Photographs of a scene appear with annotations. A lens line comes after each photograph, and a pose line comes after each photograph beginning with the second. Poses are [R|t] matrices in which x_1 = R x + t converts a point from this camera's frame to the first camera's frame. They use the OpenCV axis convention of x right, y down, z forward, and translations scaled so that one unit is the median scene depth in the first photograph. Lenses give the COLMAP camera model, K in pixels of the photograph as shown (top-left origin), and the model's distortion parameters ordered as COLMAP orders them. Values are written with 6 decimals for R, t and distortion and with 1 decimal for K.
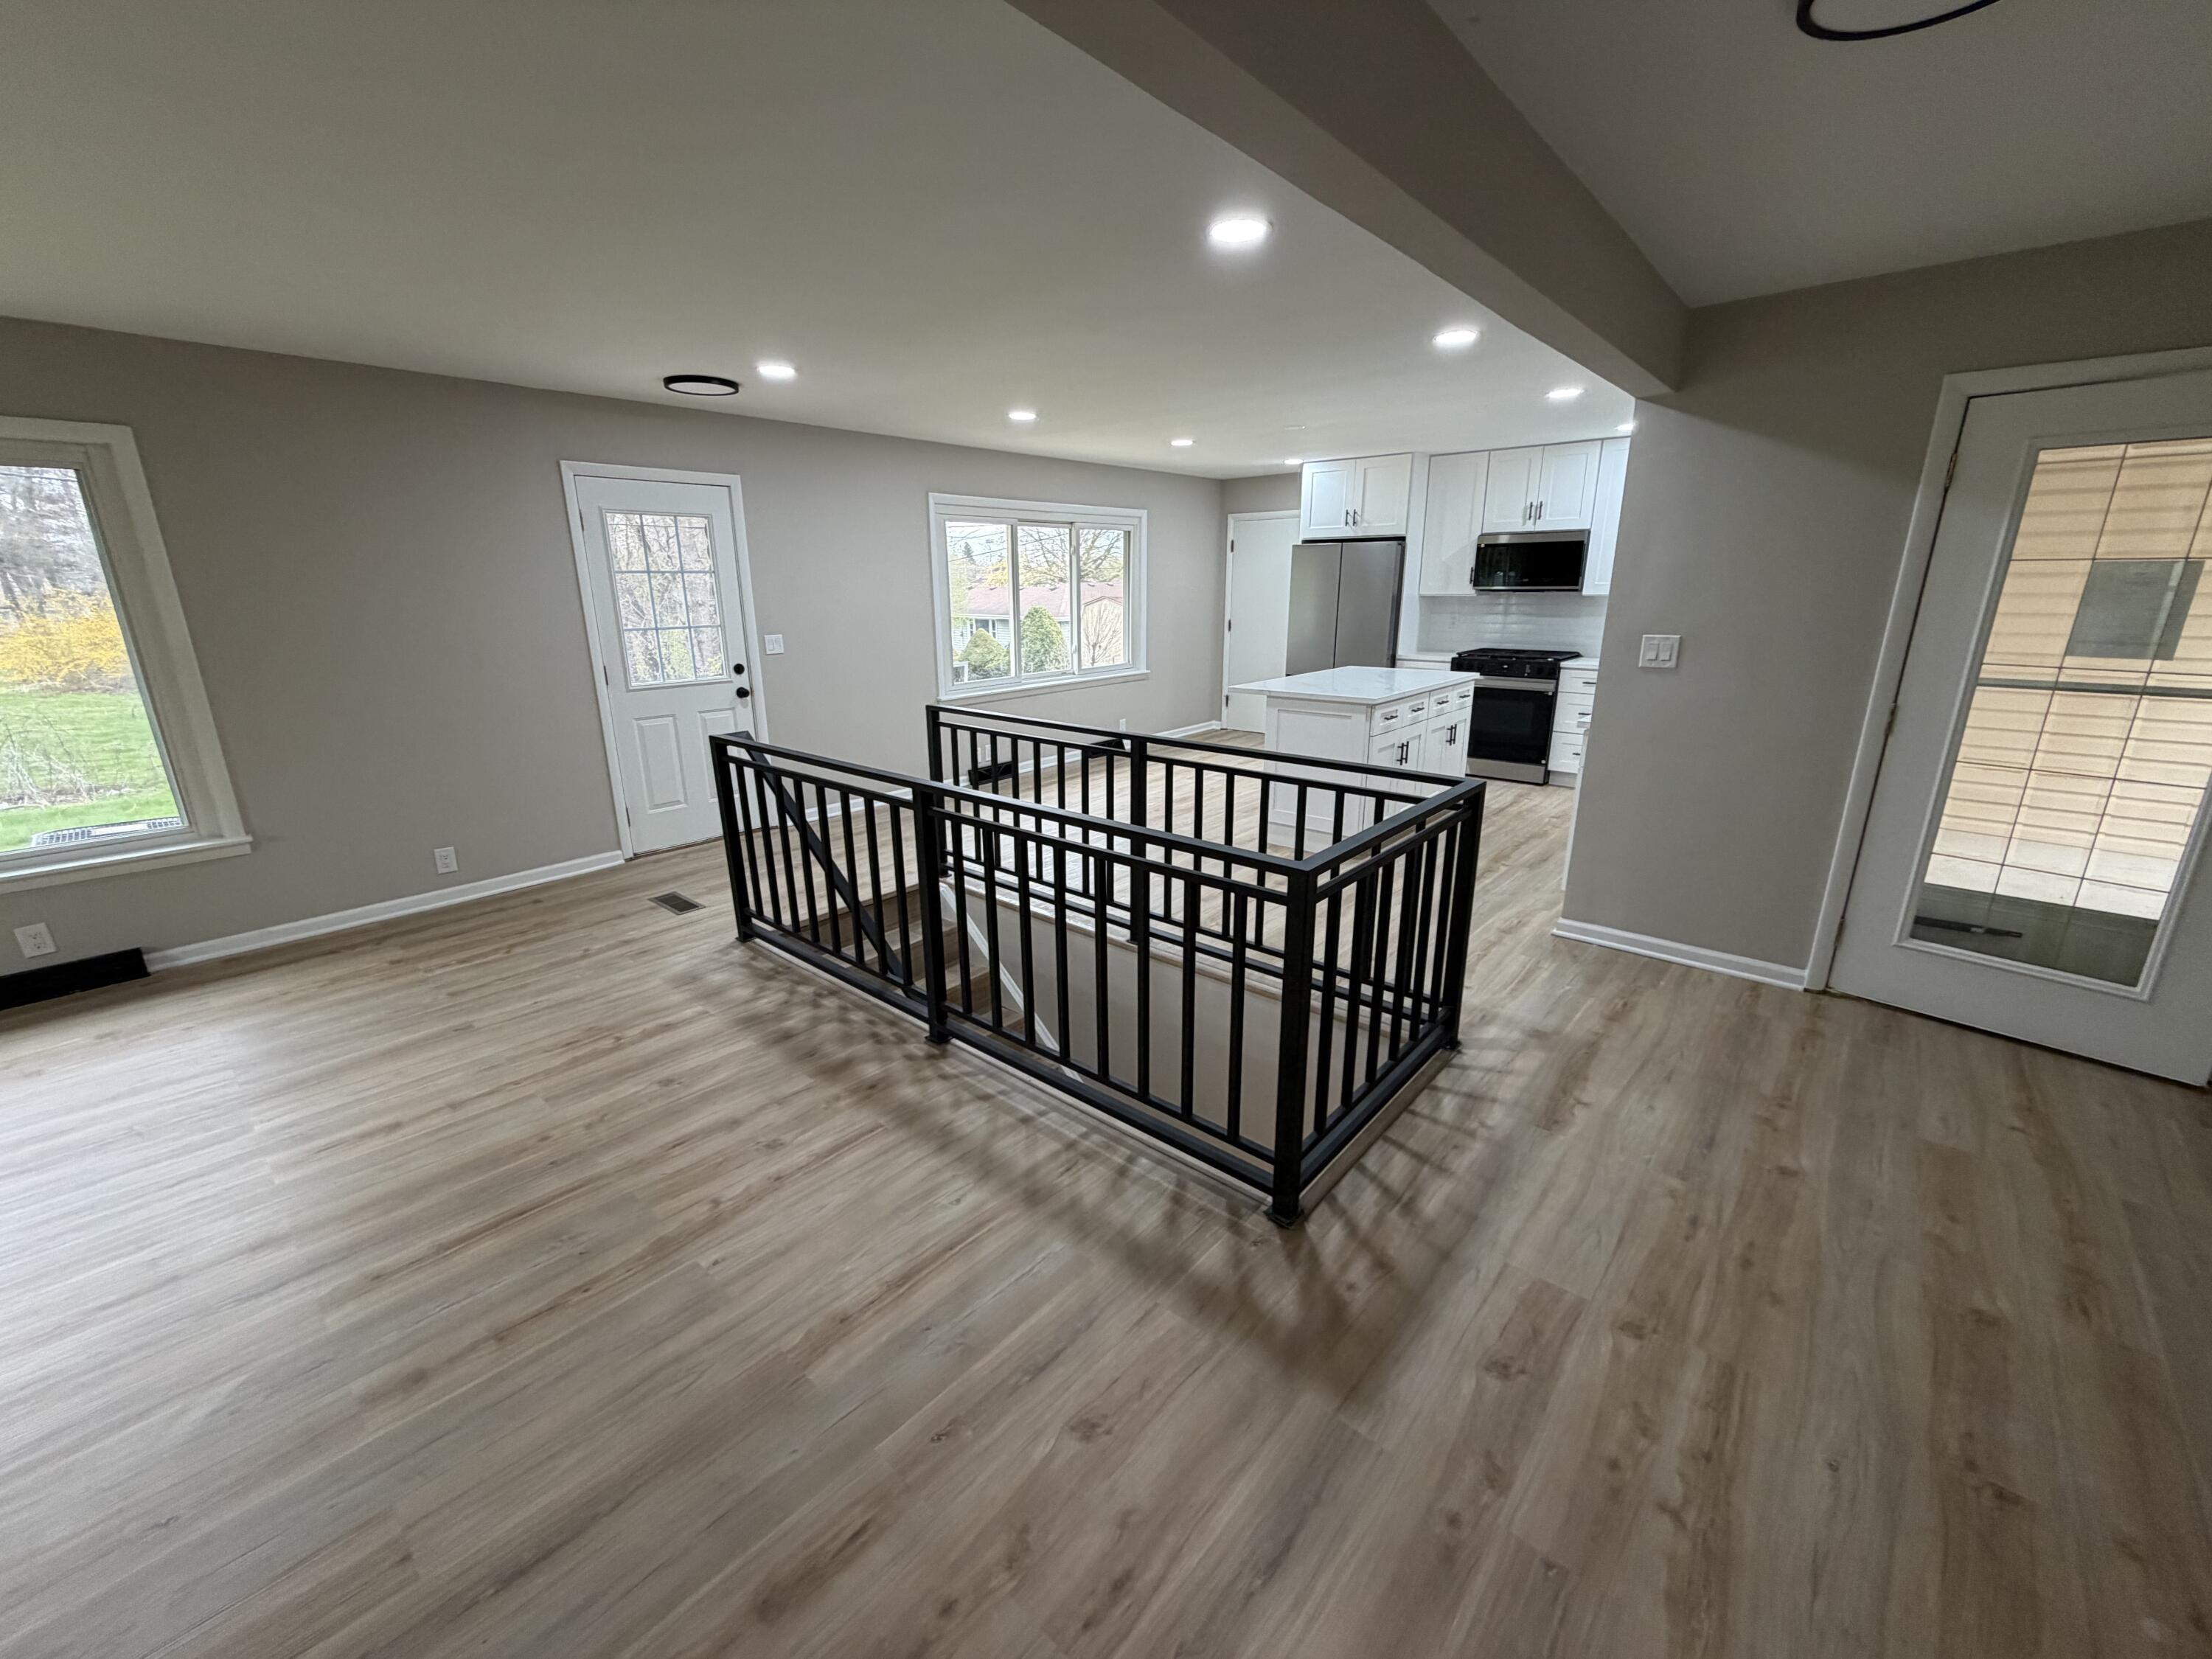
lens RADIAL K [[880.5, 0, 1094.2], [0, 880.5, 829.8], [0, 0, 1]] dist [0.000357, -0.000071]
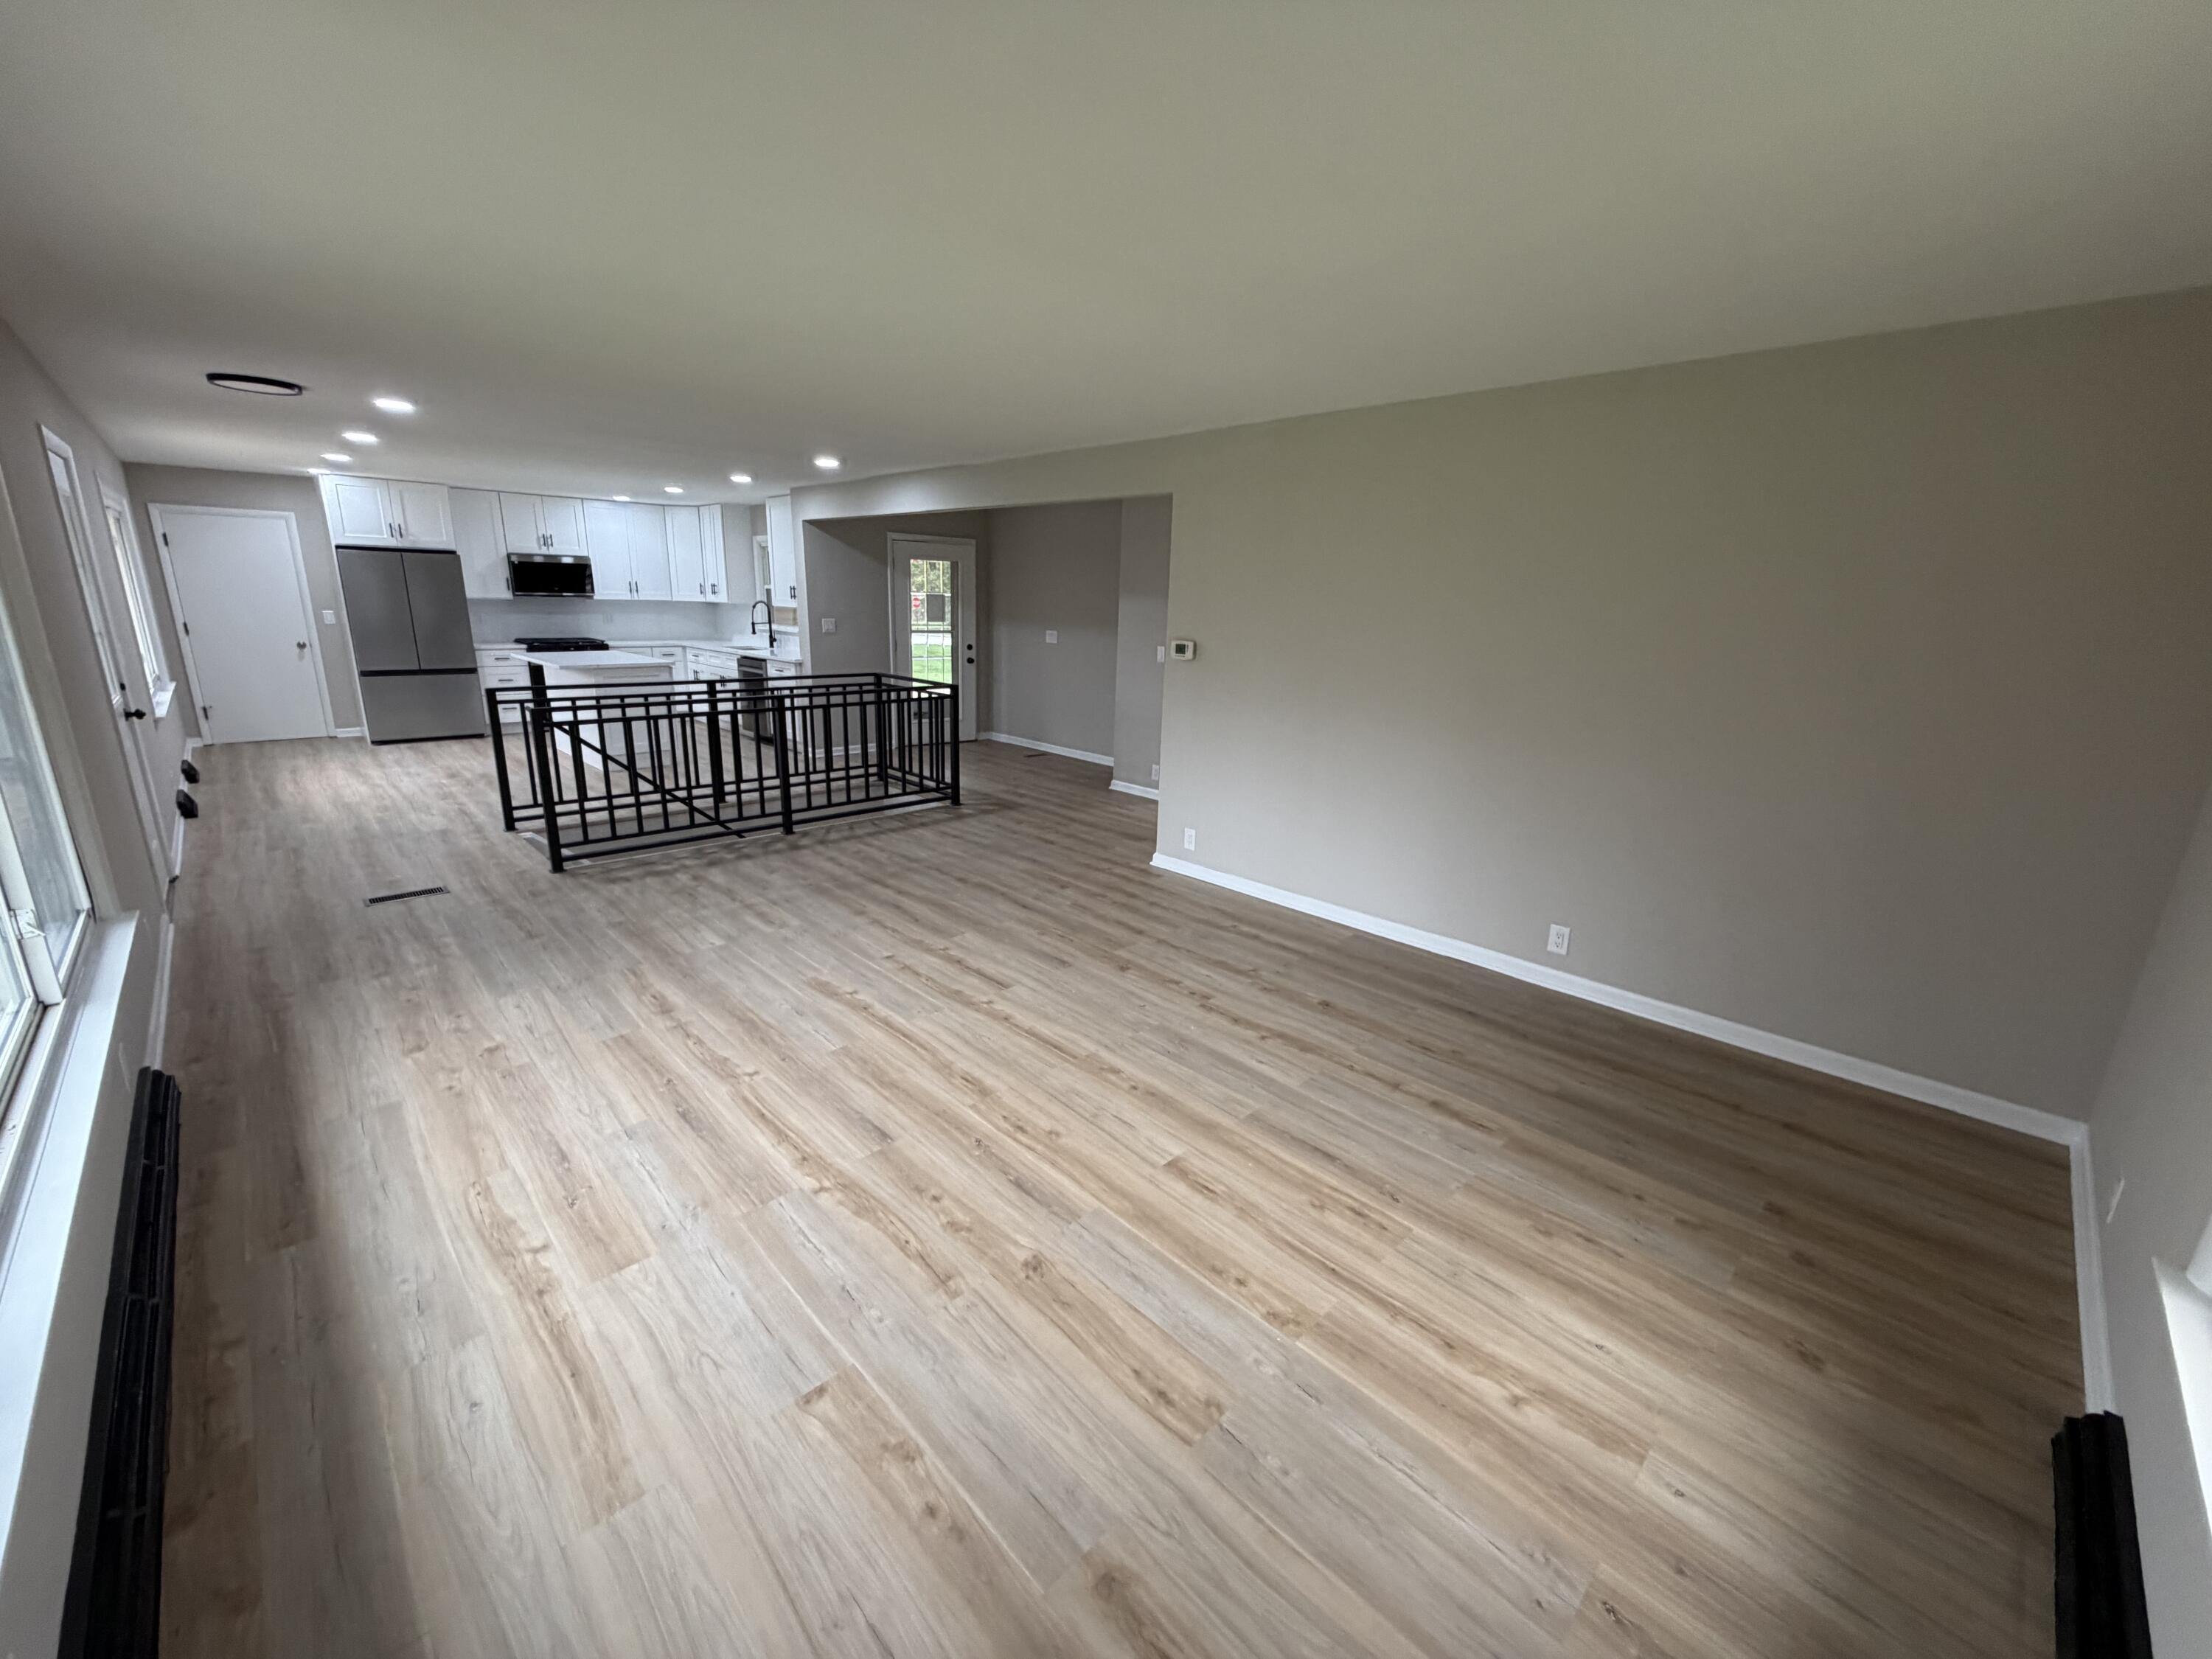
lens RADIAL K [[880.5, 0, 1102.6], [0, 880.5, 832.6], [0, 0, 1]] dist [0.000357, -0.000071]
pose [[0.074767, -0.247665, 0.965957, -1.242292], [0.246612, 0.943171, 0.222734, -0.013012], [-0.966226, 0.221563, 0.131595, 0.057231]]
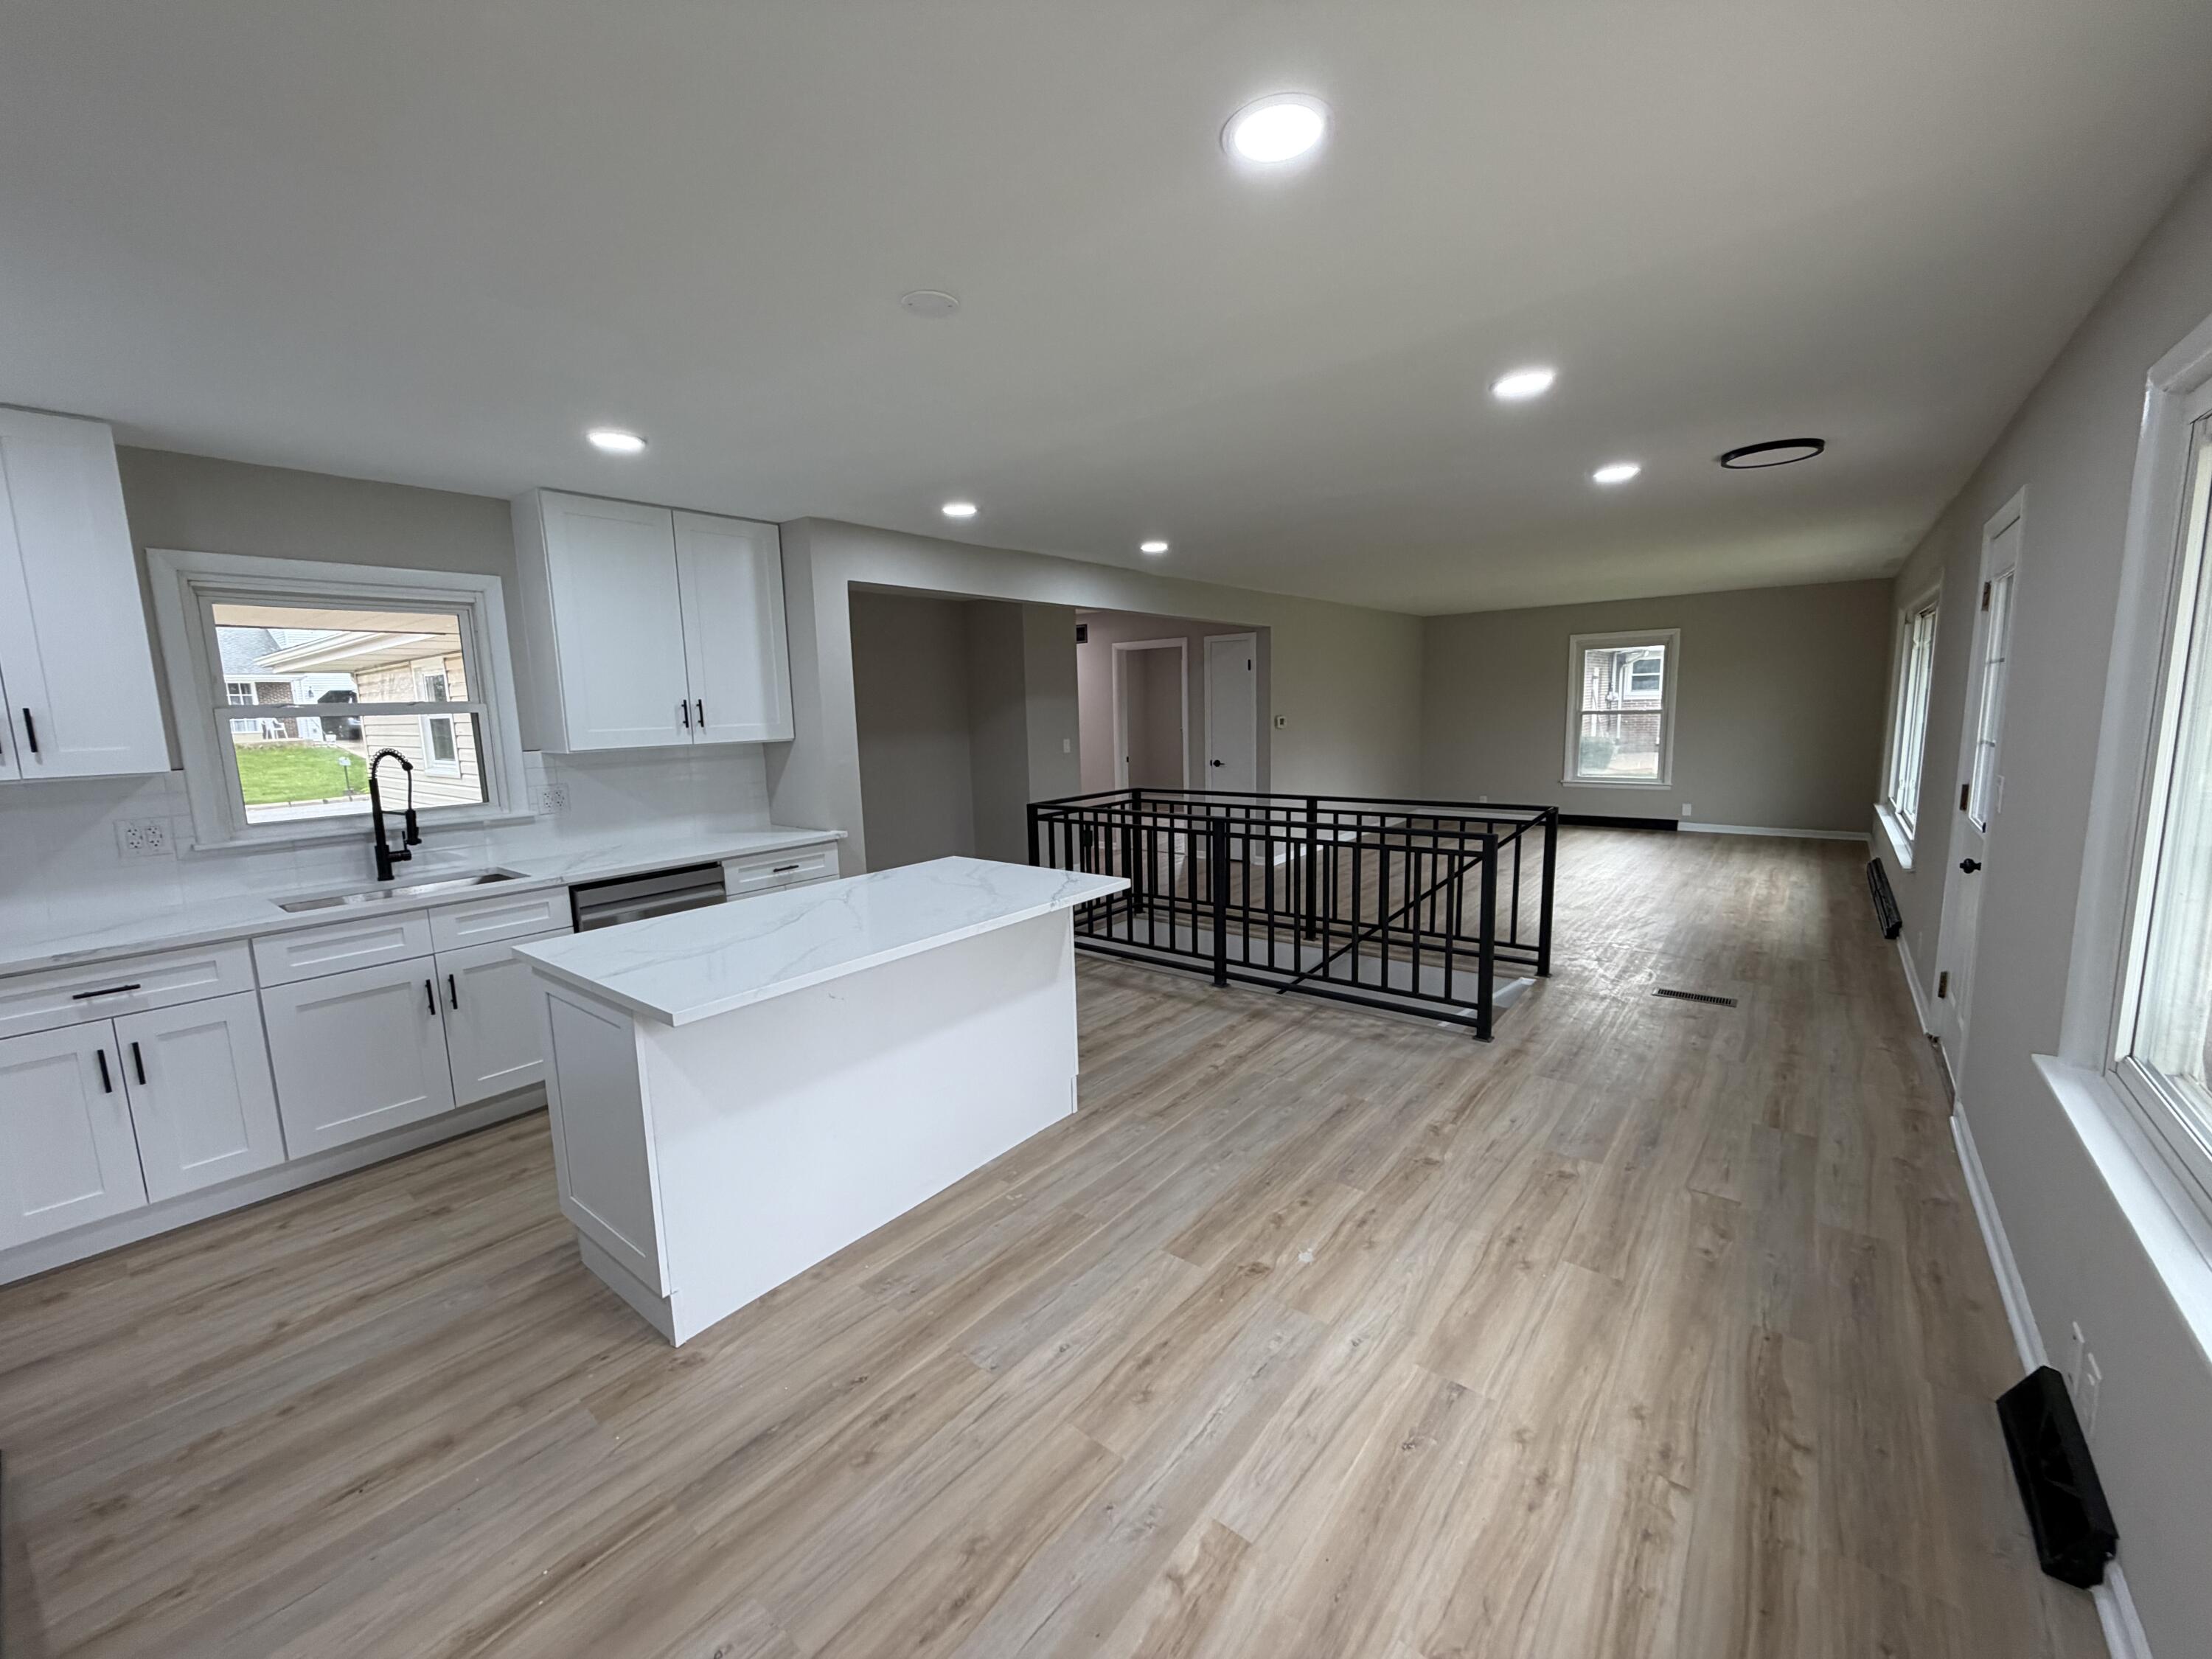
lens RADIAL K [[880.5, 0, 1097.9], [0, 880.5, 836.0], [0, 0, 1]] dist [0.000357, -0.000071]
pose [[-0.998366, 0.042522, -0.038172, 0.205604], [0.022718, 0.908322, 0.417654, -0.459441], [0.052432, 0.416104, -0.907804, 1.603713]]
